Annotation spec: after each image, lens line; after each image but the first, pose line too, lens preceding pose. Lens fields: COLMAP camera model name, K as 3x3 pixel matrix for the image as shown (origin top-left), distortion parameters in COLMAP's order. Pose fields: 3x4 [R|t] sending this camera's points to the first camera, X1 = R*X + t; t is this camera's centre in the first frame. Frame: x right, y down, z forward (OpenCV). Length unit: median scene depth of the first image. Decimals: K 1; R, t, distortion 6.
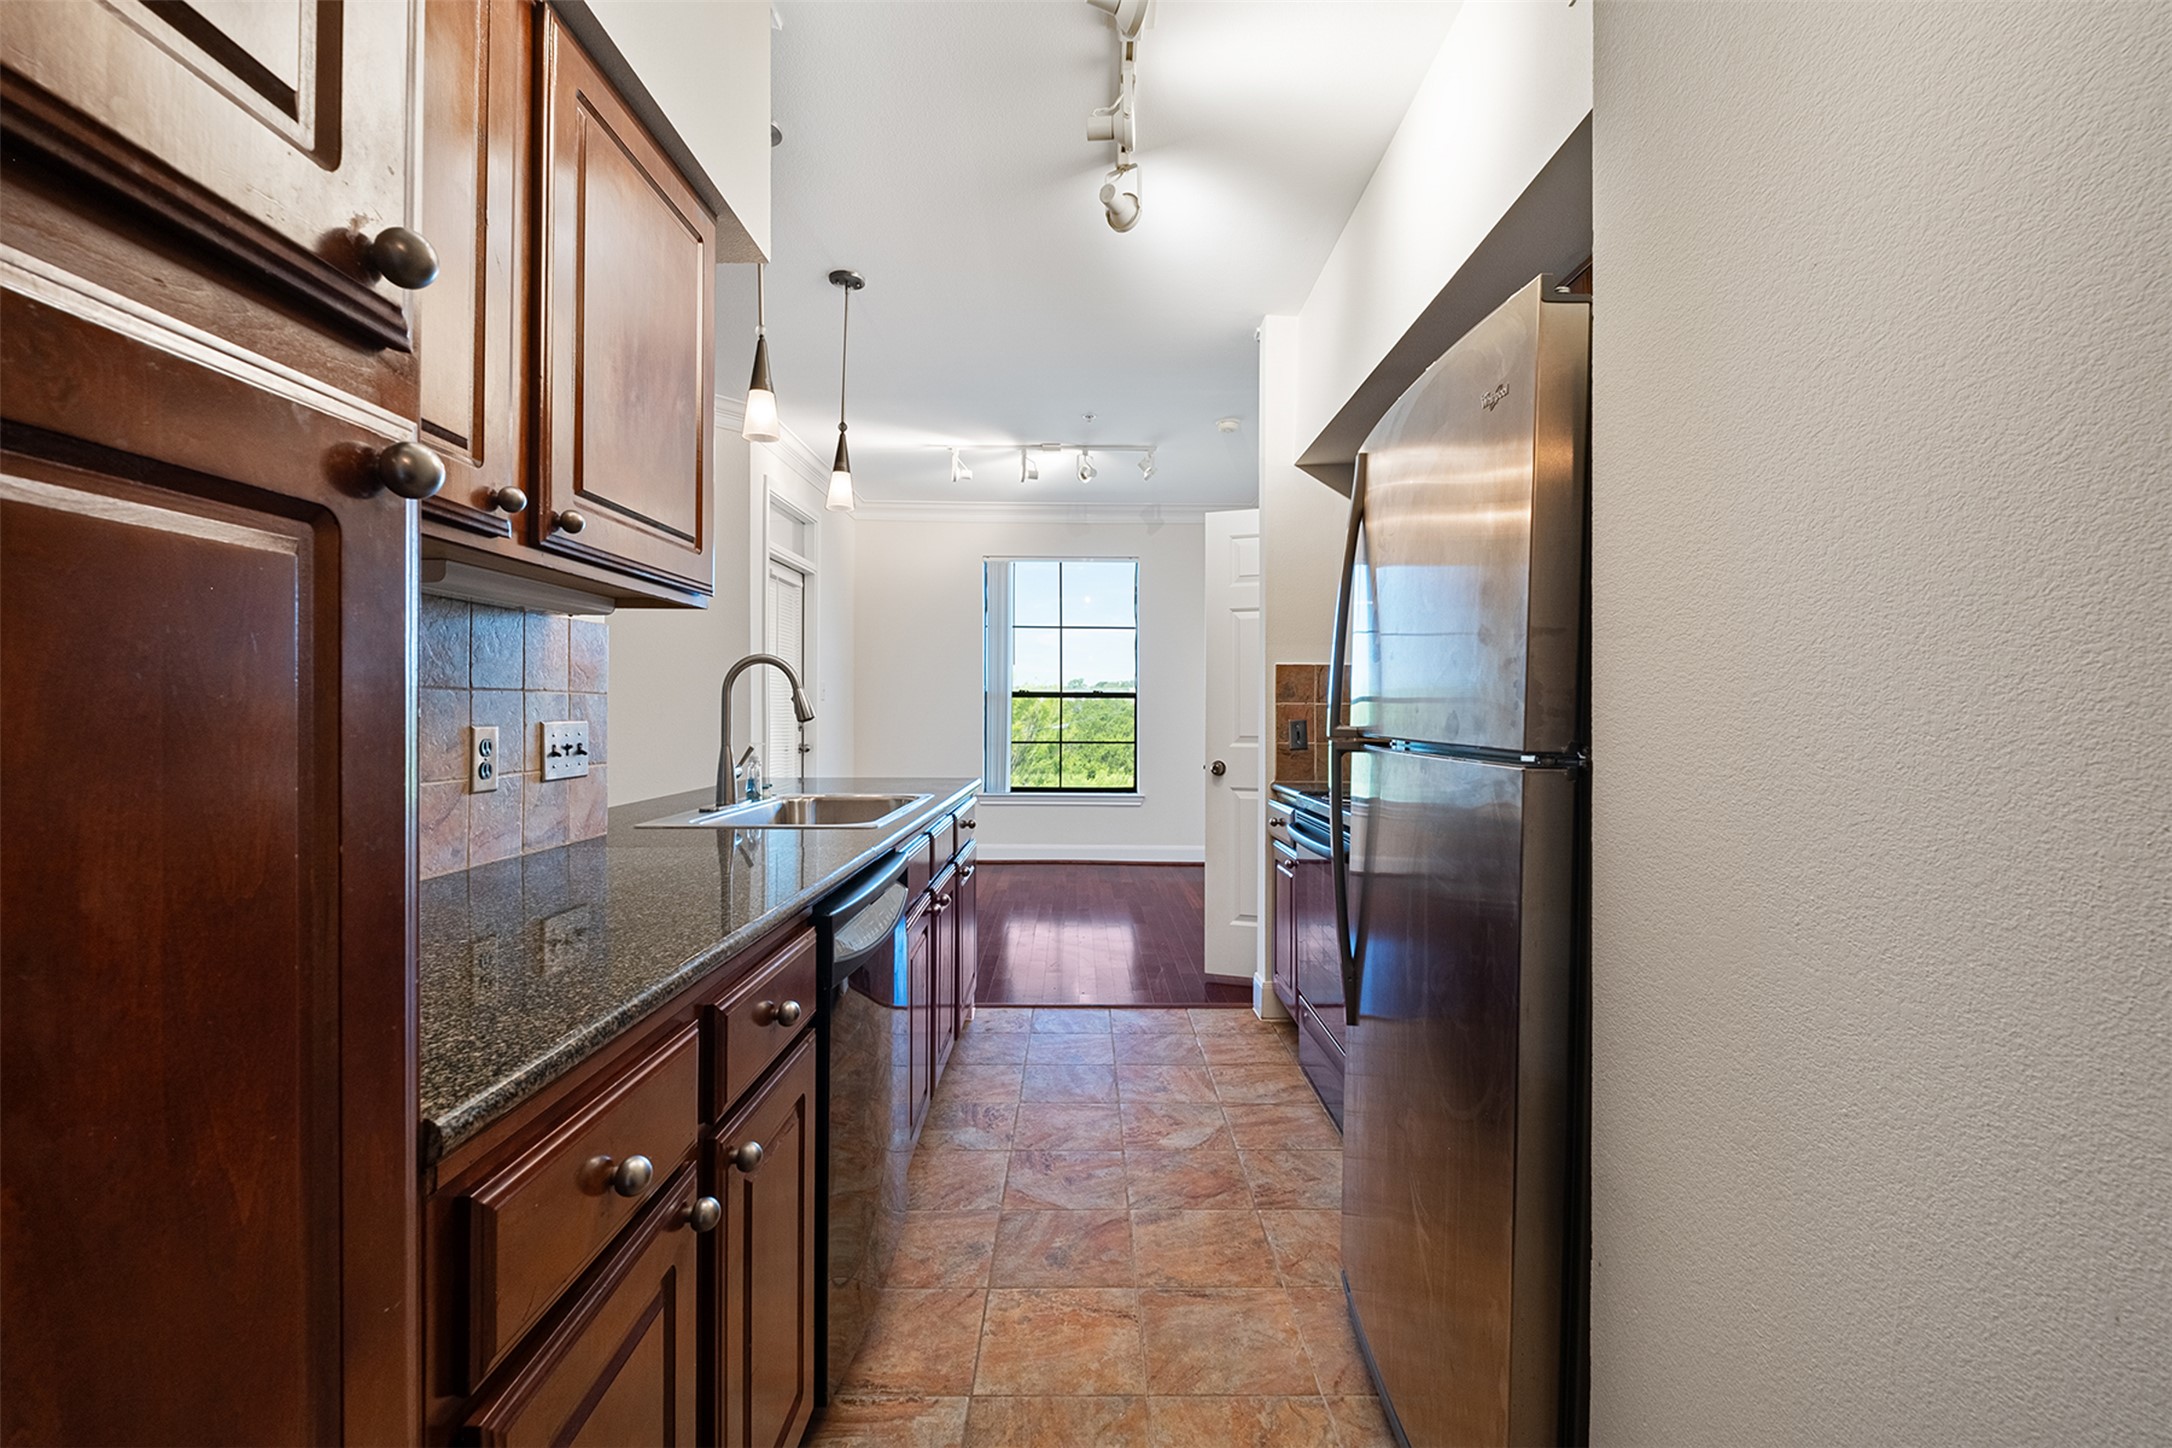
lens RADIAL K [[946.9, 0, 1078.9], [0, 946.9, 711.8], [0, 0, 1]] dist [0.002733, -0.004259]
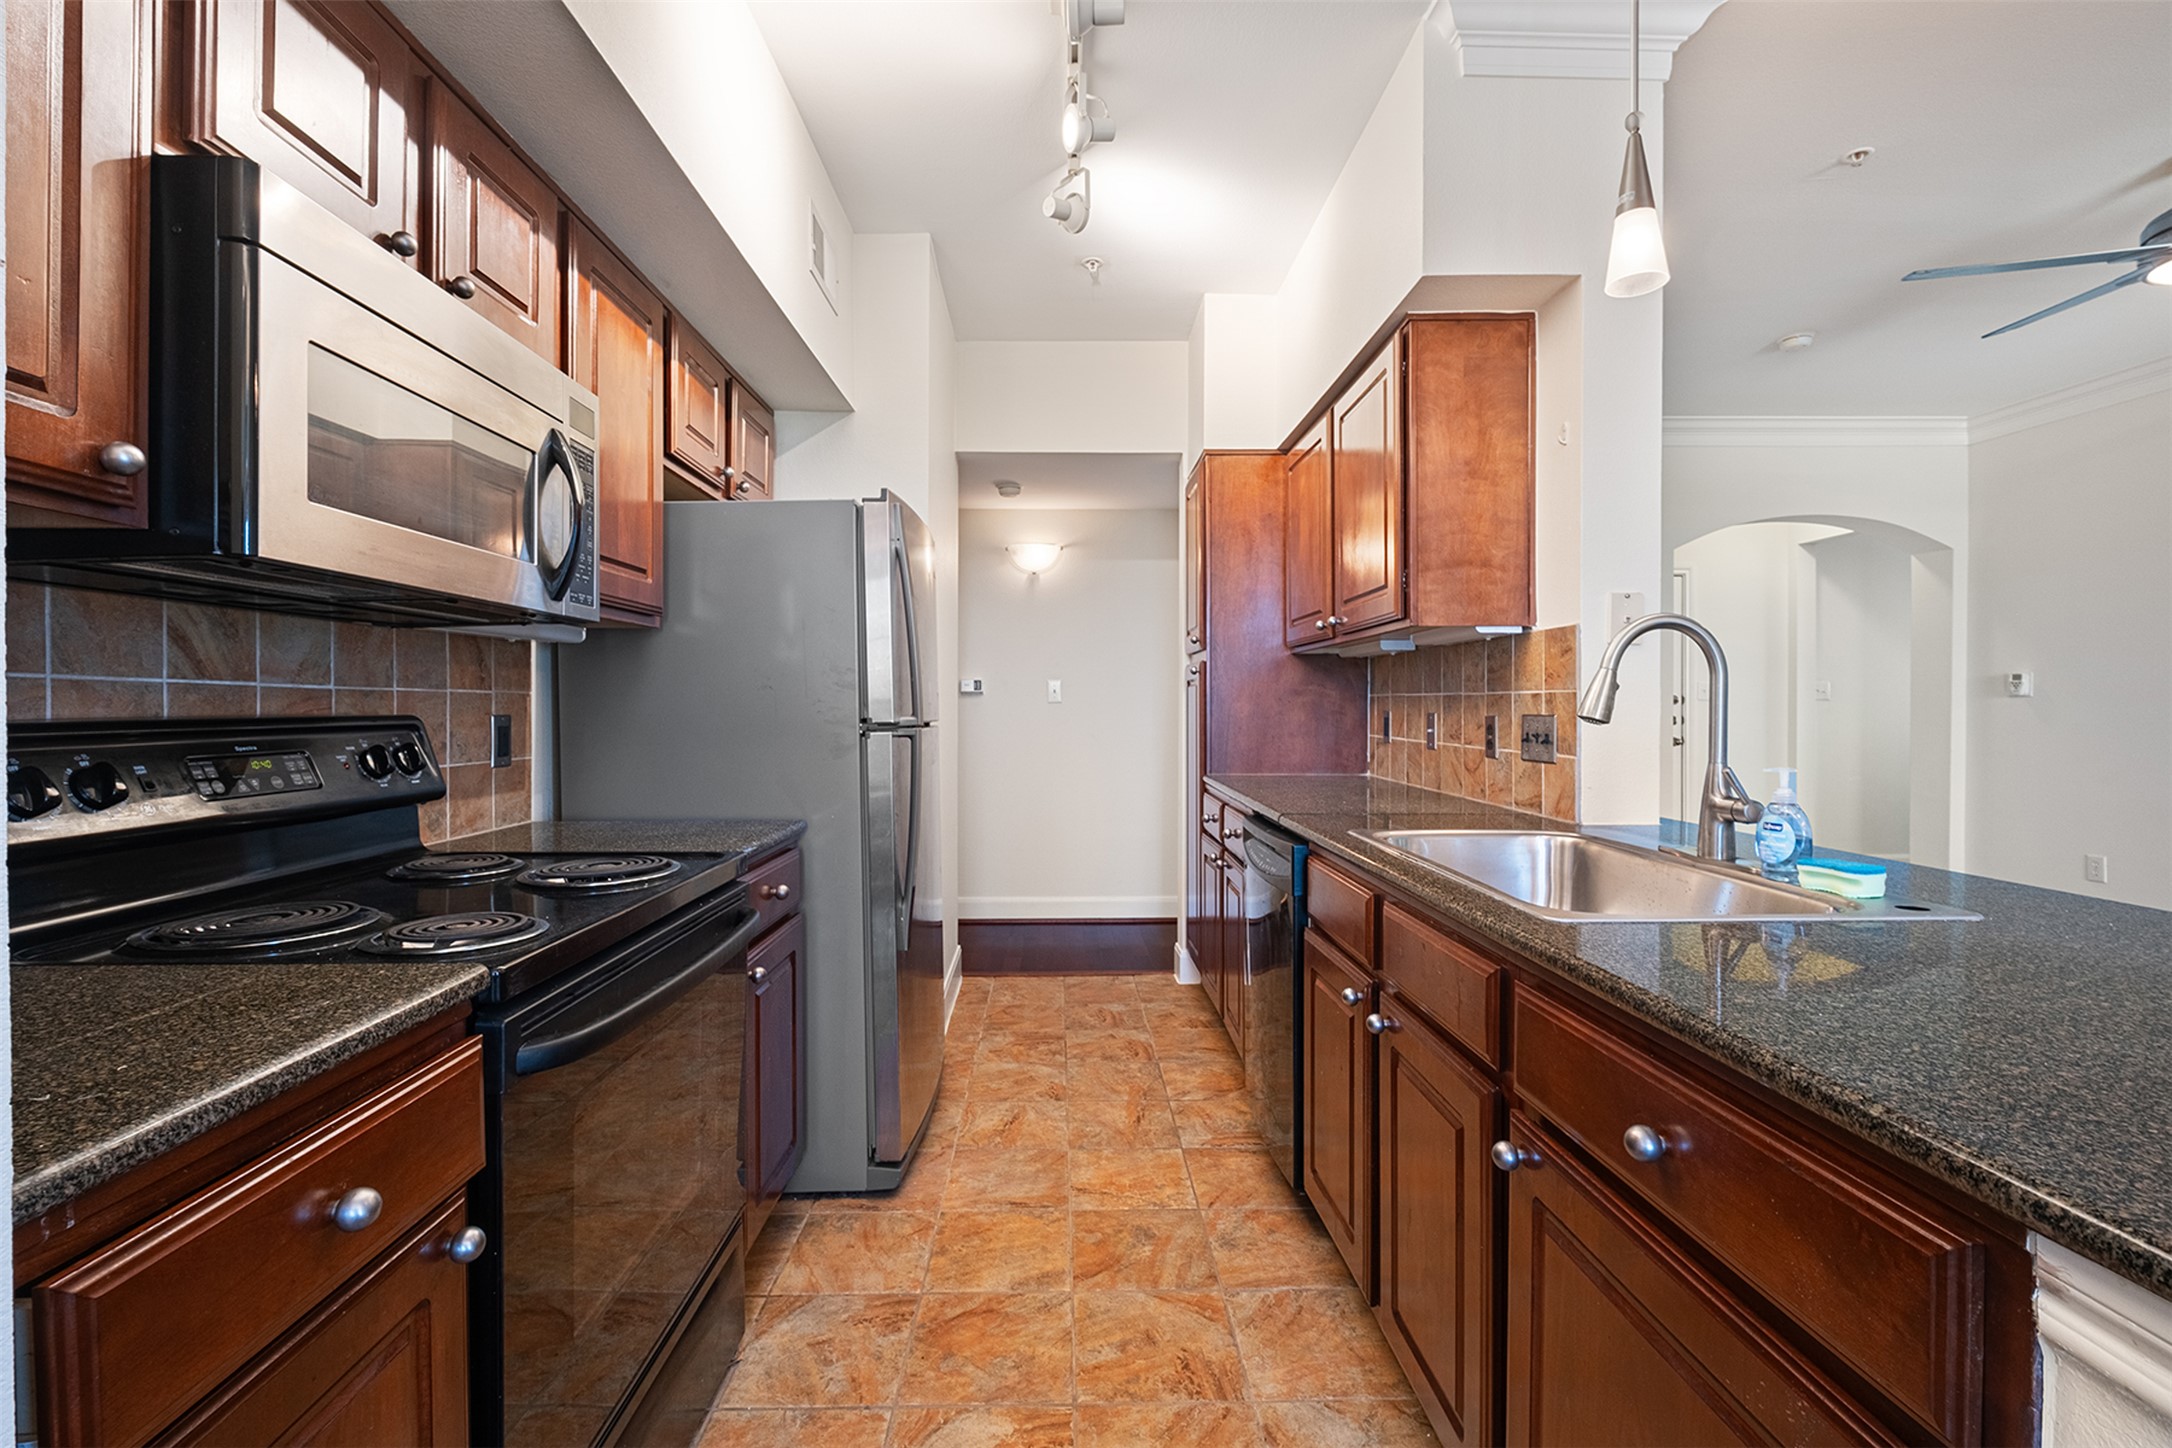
lens RADIAL K [[946.9, 0, 1073.8], [0, 946.9, 716.0], [0, 0, 1]] dist [0.002733, -0.004259]
pose [[-0.999813, 0.000814, -0.019334, 0.064429], [0.000528, 0.999890, 0.014804, -0.004247], [0.019344, 0.014791, -0.999703, 1.767886]]
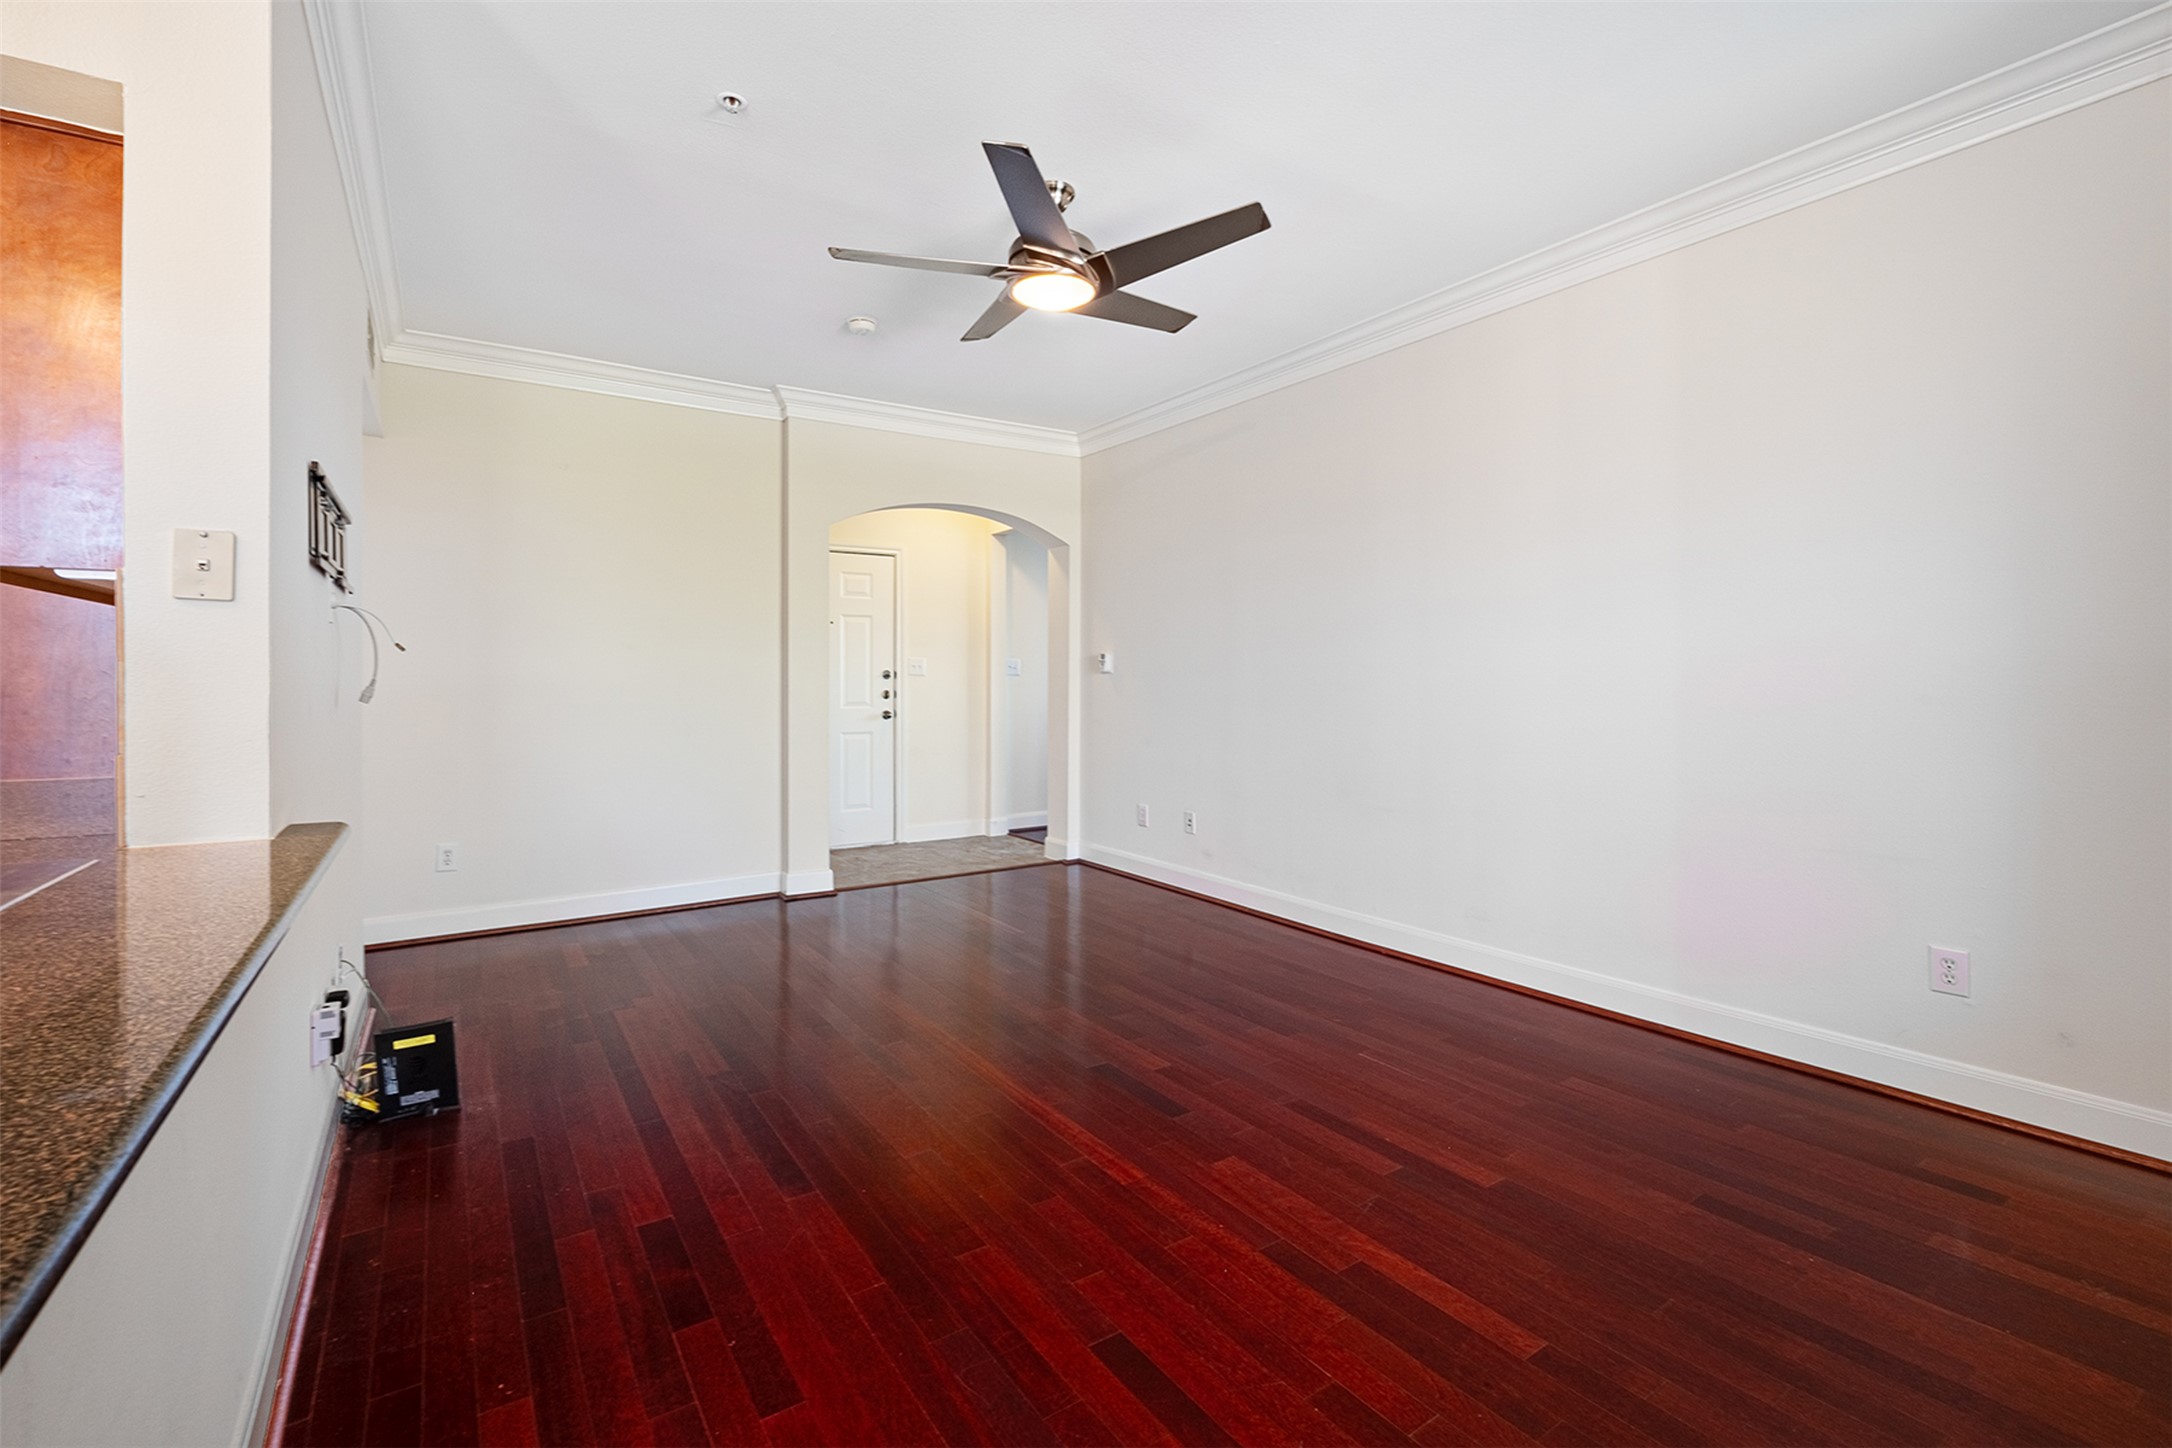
lens RADIAL K [[946.9, 0, 1083.2], [0, 946.9, 685.3], [0, 0, 1]] dist [0.002733, -0.004259]
pose [[-0.839077, 0.003097, -0.544003, -0.614634], [-0.002855, 0.999945, 0.010096, -0.007441], [0.544005, 0.010024, -0.839022, 1.770582]]
